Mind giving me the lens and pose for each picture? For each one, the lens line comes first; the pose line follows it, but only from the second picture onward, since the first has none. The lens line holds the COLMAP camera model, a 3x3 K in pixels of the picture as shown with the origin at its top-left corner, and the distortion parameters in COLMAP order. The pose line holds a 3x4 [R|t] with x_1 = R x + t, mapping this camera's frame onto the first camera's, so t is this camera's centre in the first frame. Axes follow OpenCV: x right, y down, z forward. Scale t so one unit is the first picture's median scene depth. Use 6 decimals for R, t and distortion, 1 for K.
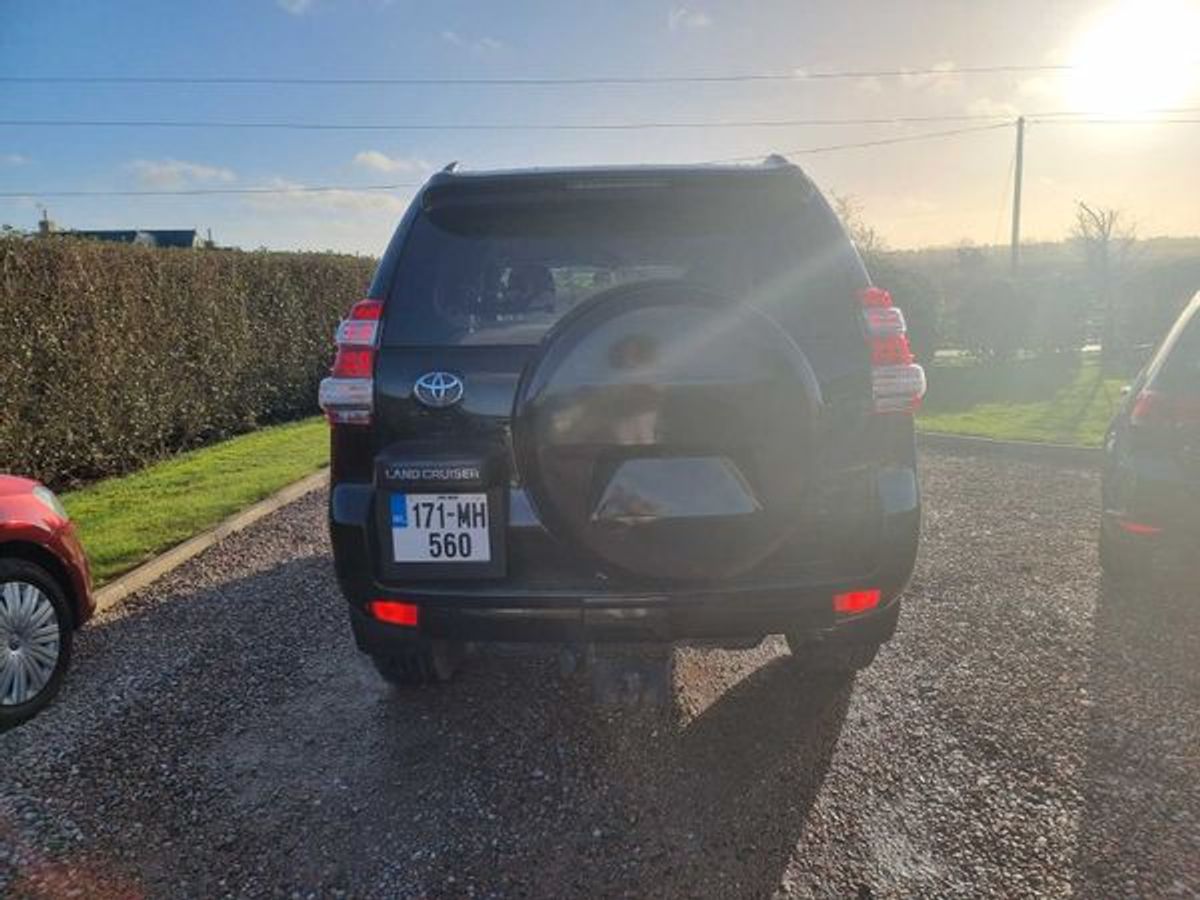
lens RADIAL K [[831.7, 0, 600.6], [0, 831.7, 452.0], [0, 0, 1]] dist [0.000417, -0.000485]
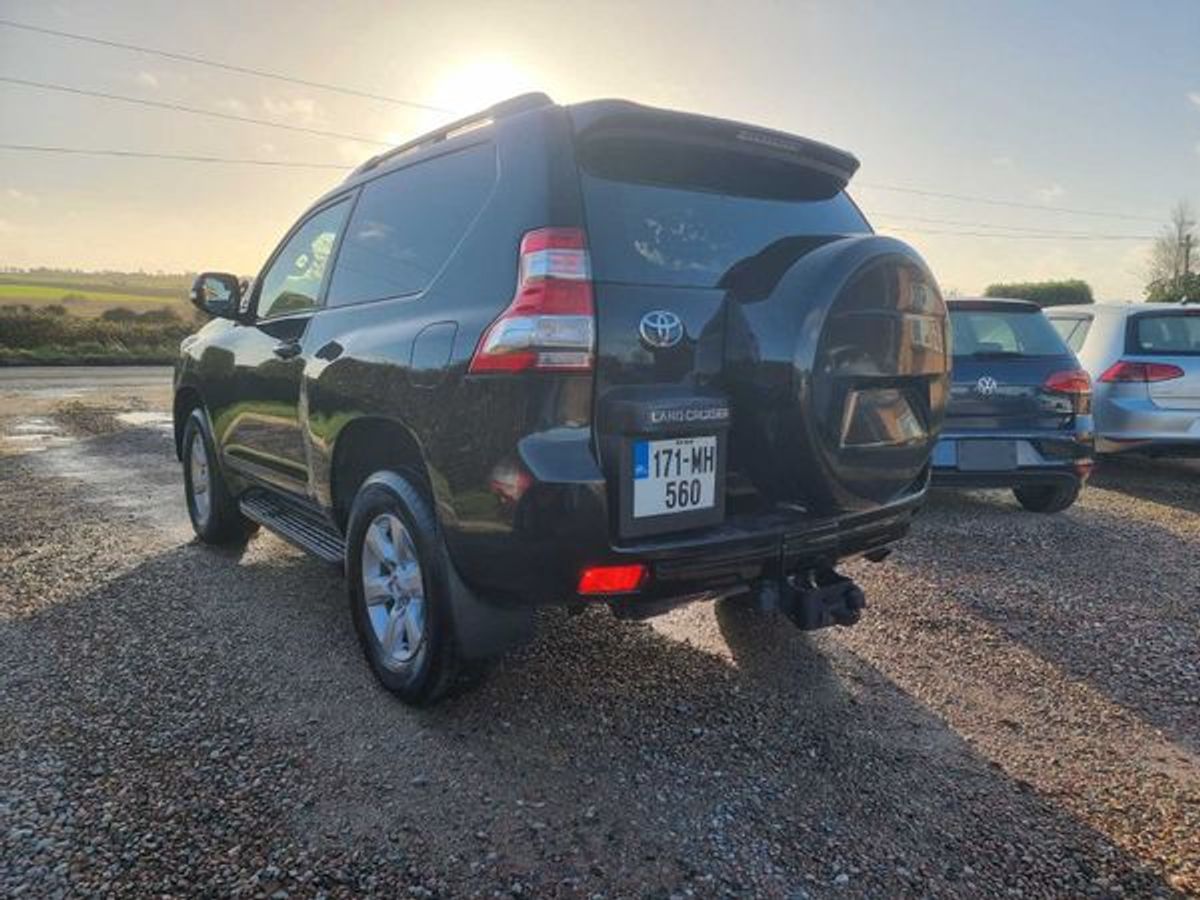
lens RADIAL K [[831.7, 0, 599.7], [0, 831.7, 448.0], [0, 0, 1]] dist [0.000417, -0.000485]
pose [[0.801562, -0.051821, 0.595661, -0.819581], [0.072021, 0.997351, -0.010149, 0.063247], [-0.593558, 0.051035, 0.803172, 0.295111]]
